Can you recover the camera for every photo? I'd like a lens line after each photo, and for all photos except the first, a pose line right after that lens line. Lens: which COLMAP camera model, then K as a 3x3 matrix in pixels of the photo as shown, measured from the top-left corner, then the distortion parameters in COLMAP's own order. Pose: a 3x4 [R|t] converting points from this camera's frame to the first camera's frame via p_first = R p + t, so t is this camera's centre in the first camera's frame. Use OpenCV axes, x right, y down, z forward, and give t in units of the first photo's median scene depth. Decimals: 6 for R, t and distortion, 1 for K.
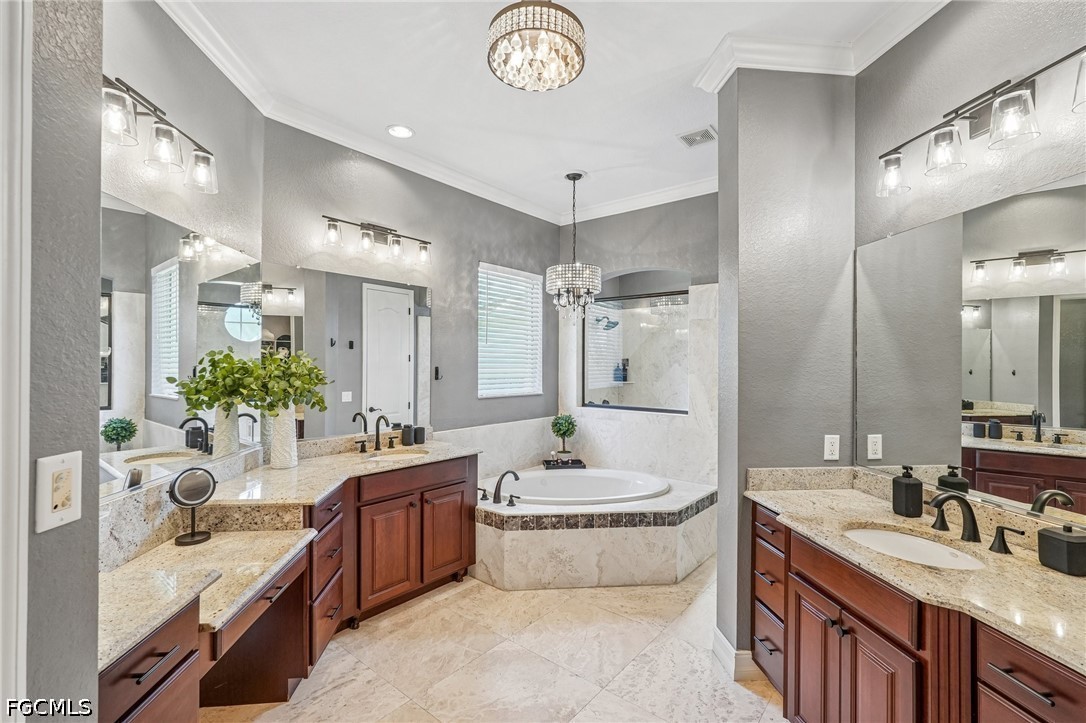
lens RADIAL K [[486.9, 0, 545.4], [0, 486.9, 361.1], [0, 0, 1]] dist [-0.011944, 0.006555]
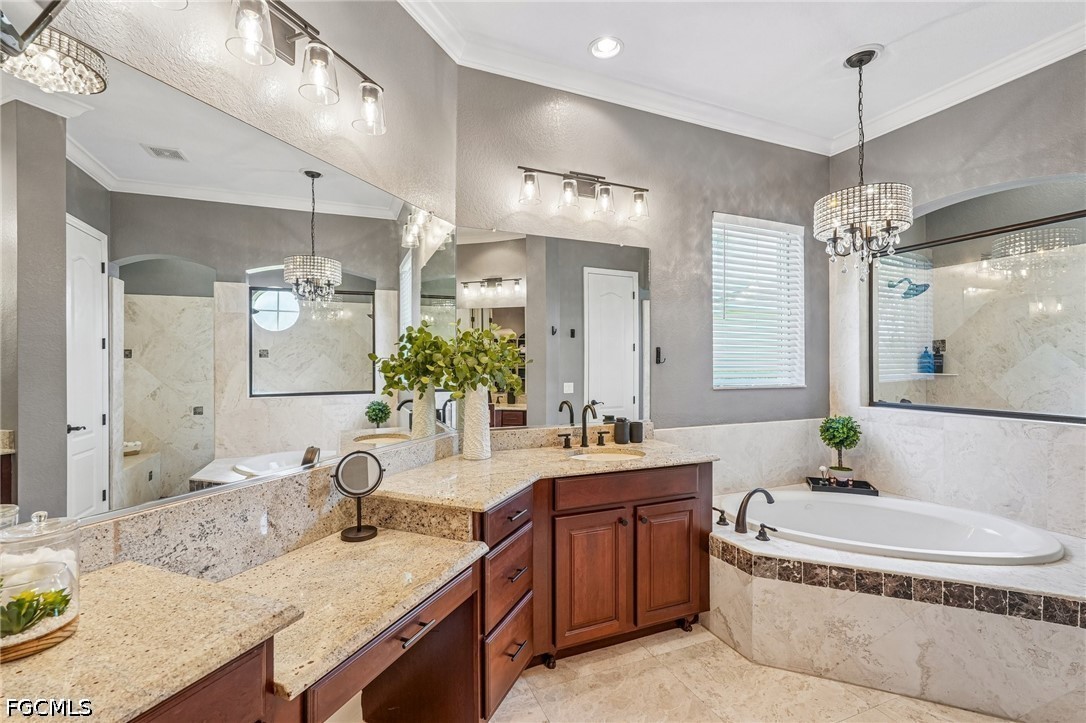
lens RADIAL K [[486.9, 0, 538.3], [0, 486.9, 360.8], [0, 0, 1]] dist [-0.011944, 0.006555]
pose [[0.883589, -0.006993, -0.468210, -0.027887], [0.006460, 0.999975, -0.002744, 0.040802], [0.468218, -0.000600, 0.883613, 0.242277]]
